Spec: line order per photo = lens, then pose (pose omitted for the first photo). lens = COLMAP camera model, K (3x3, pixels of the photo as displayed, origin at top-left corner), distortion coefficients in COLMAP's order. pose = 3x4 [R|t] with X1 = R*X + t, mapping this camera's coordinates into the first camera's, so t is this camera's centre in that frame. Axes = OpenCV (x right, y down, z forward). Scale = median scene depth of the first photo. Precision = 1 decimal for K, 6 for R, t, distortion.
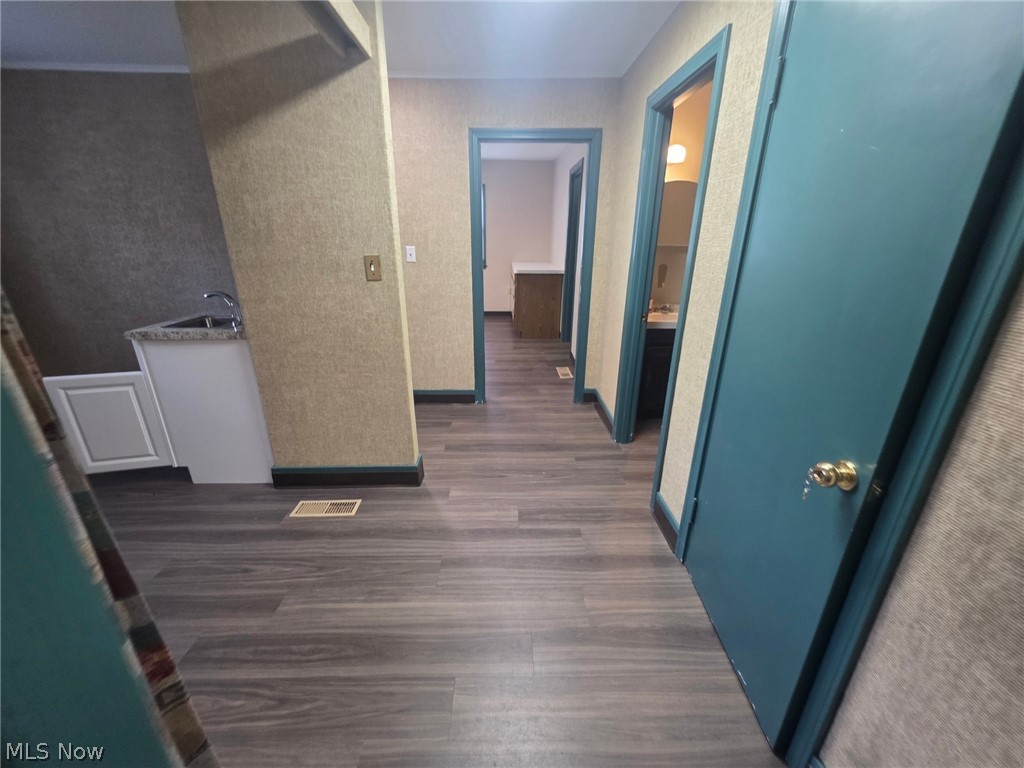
lens RADIAL K [[414.5, 0, 509.4], [0, 414.5, 386.3], [0, 0, 1]] dist [-0.001555, 0.000279]
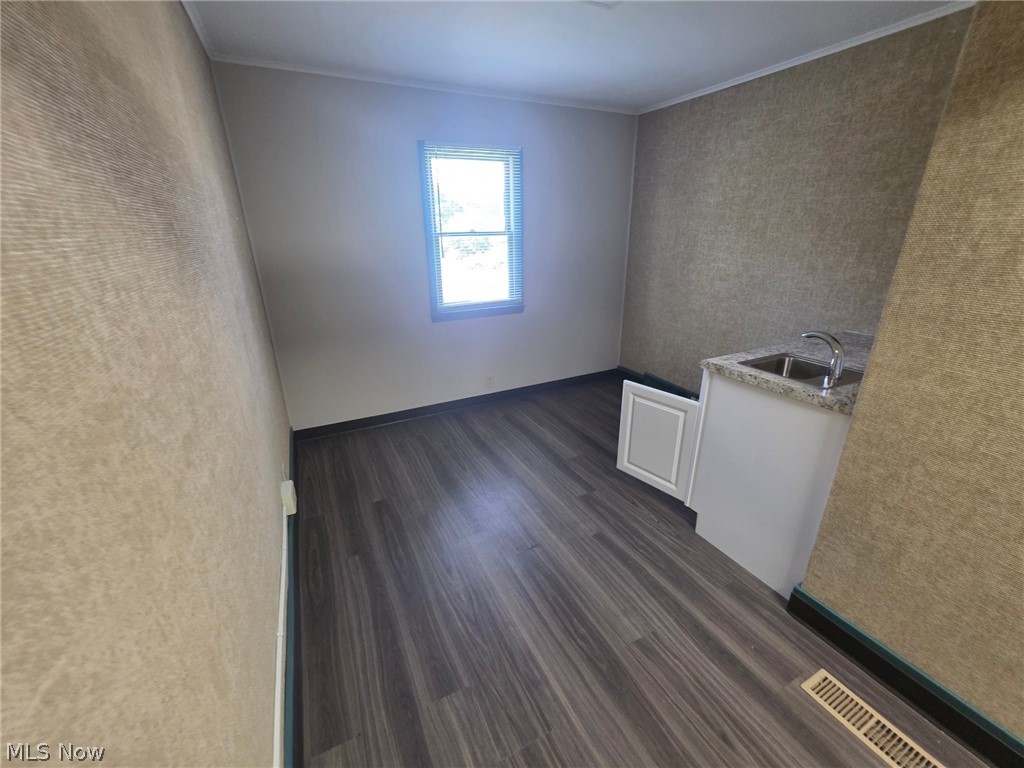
lens RADIAL K [[414.5, 0, 511.5], [0, 414.5, 381.7], [0, 0, 1]] dist [-0.001555, 0.000279]
pose [[0.432874, 0.297228, -0.851044, -0.303497], [-0.296783, 0.938437, 0.176795, -0.116776], [0.851199, 0.176045, 0.494437, 0.190532]]
